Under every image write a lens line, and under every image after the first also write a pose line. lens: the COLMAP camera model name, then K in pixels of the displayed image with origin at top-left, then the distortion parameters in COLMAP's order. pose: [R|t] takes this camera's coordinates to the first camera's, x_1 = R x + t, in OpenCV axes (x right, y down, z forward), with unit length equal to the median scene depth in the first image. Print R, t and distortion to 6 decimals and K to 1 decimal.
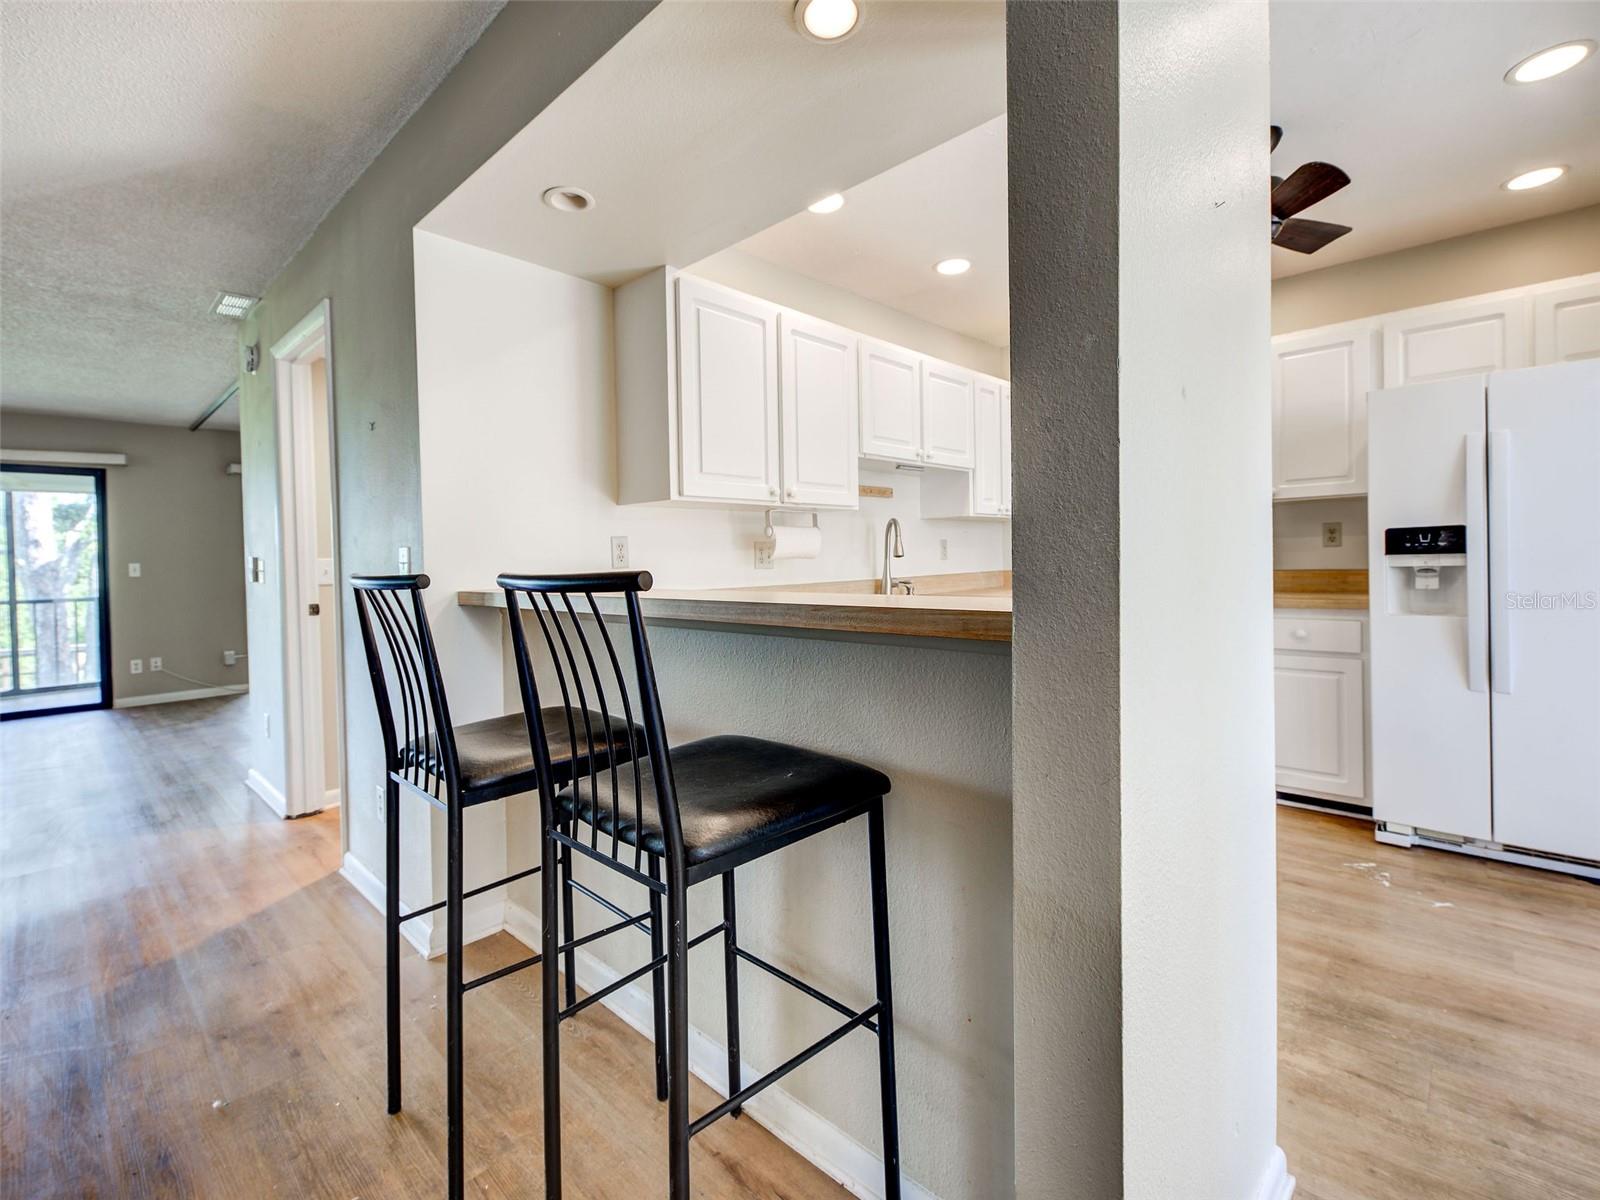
lens RADIAL K [[716.9, 0, 795.4], [0, 716.9, 575.1], [0, 0, 1]] dist [0.013959, -0.007771]
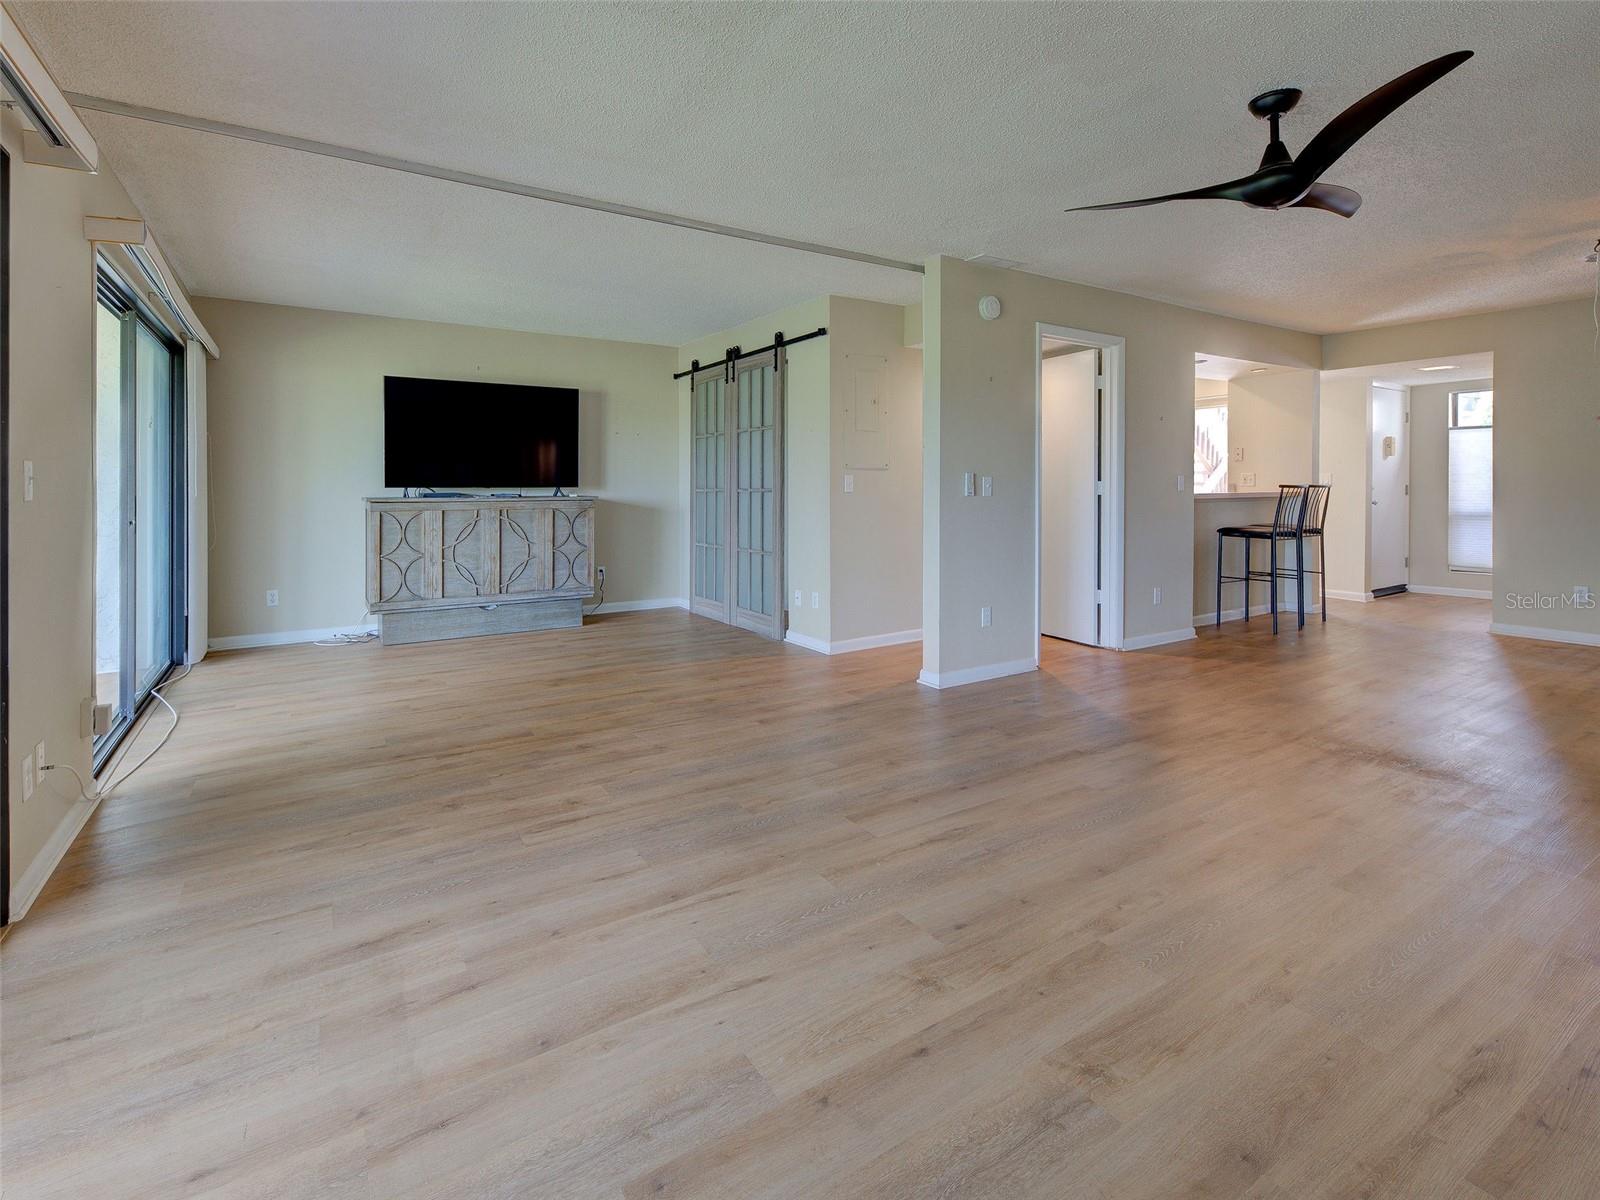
lens RADIAL K [[755.1, 0, 788.3], [0, 755.1, 500.1], [0, 0, 1]] dist [0.002204, 0.000515]
pose [[0.248911, 0.004296, 0.968517, -2.350048], [0.023751, 0.999662, -0.010538, 0.027940], [-0.968235, 0.025626, 0.248725, 1.177582]]
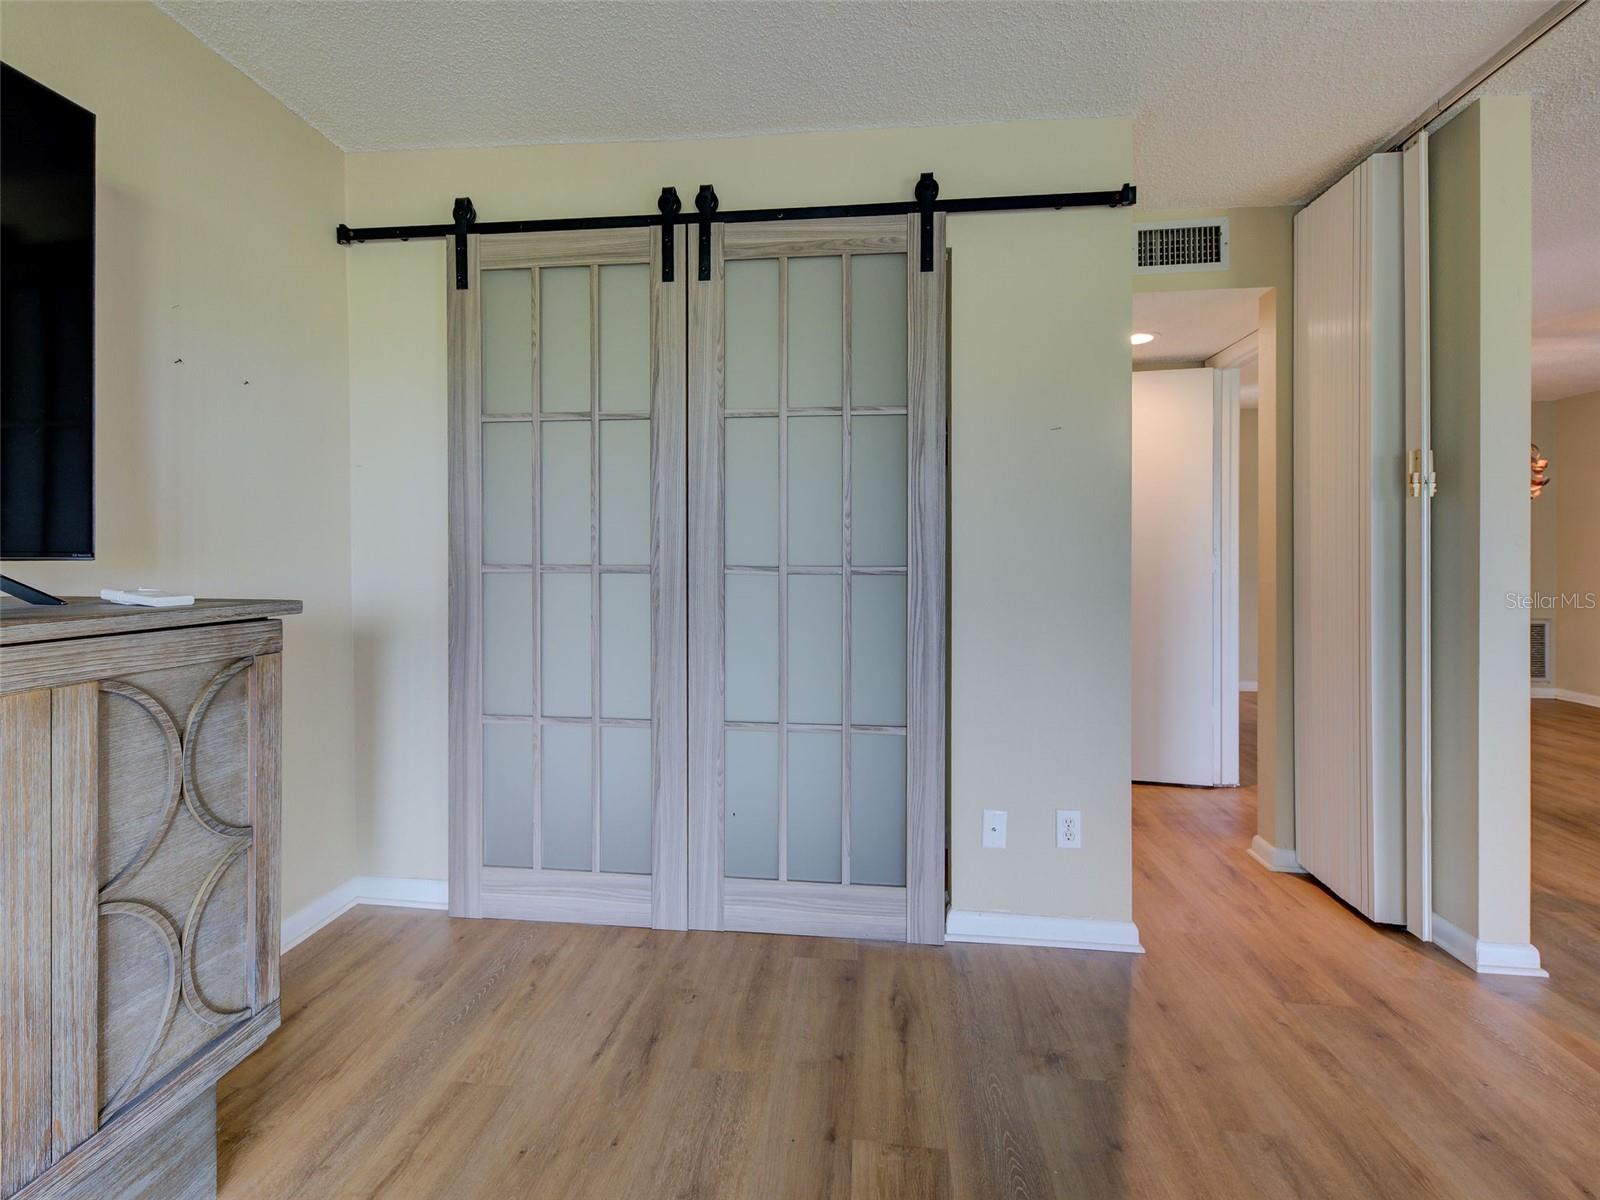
lens RADIAL K [[749.8, 0, 782.0], [0, 749.8, 568.1], [0, 0, 1]] dist [0.017540, -0.007776]
pose [[-0.594701, 0.007223, 0.803915, -1.094149], [0.030498, 0.999443, 0.013582, -0.031264], [-0.803368, 0.032595, -0.594590, 2.195904]]
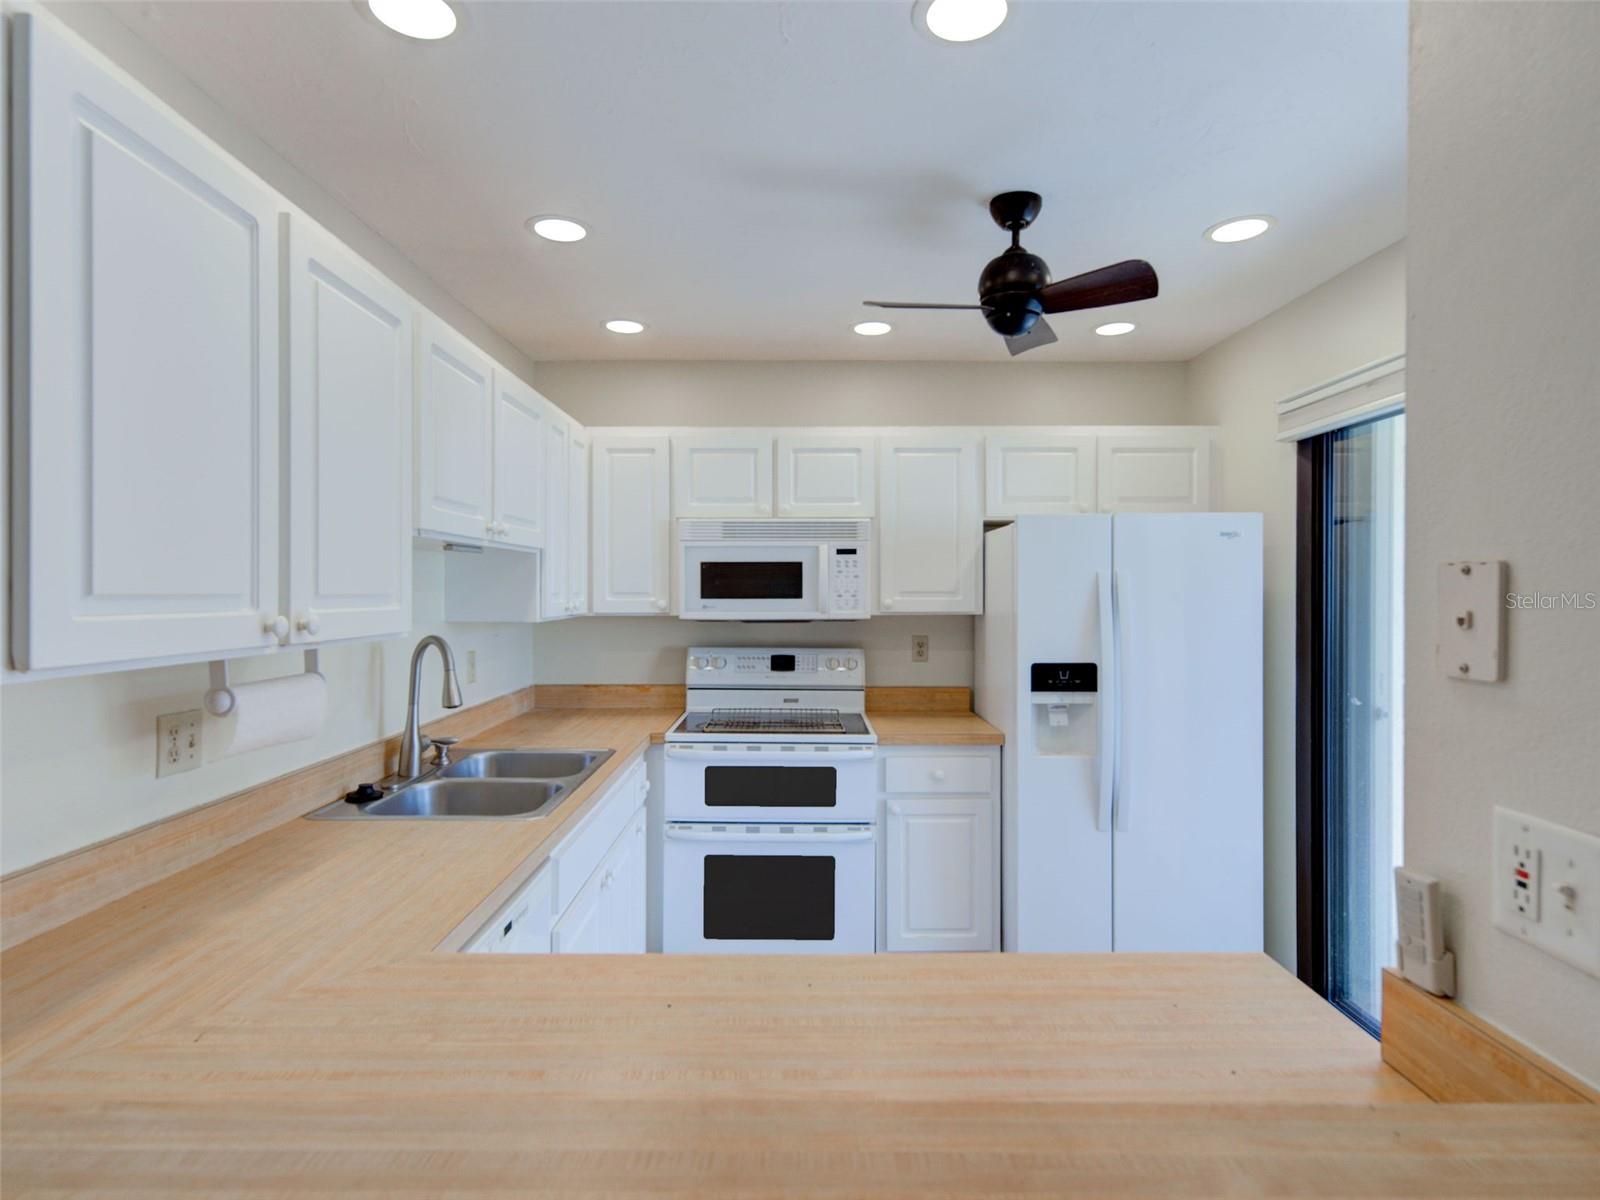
lens RADIAL K [[841.6, 0, 800.0], [0, 841.6, 600.0], [0, 0, 1]] dist [0.016289, 0.000336]
pose [[0.726601, 0.018731, 0.686804, -0.128288], [-0.001650, 0.999673, -0.025518, -0.103458], [-0.687057, 0.017409, 0.726395, 0.363832]]
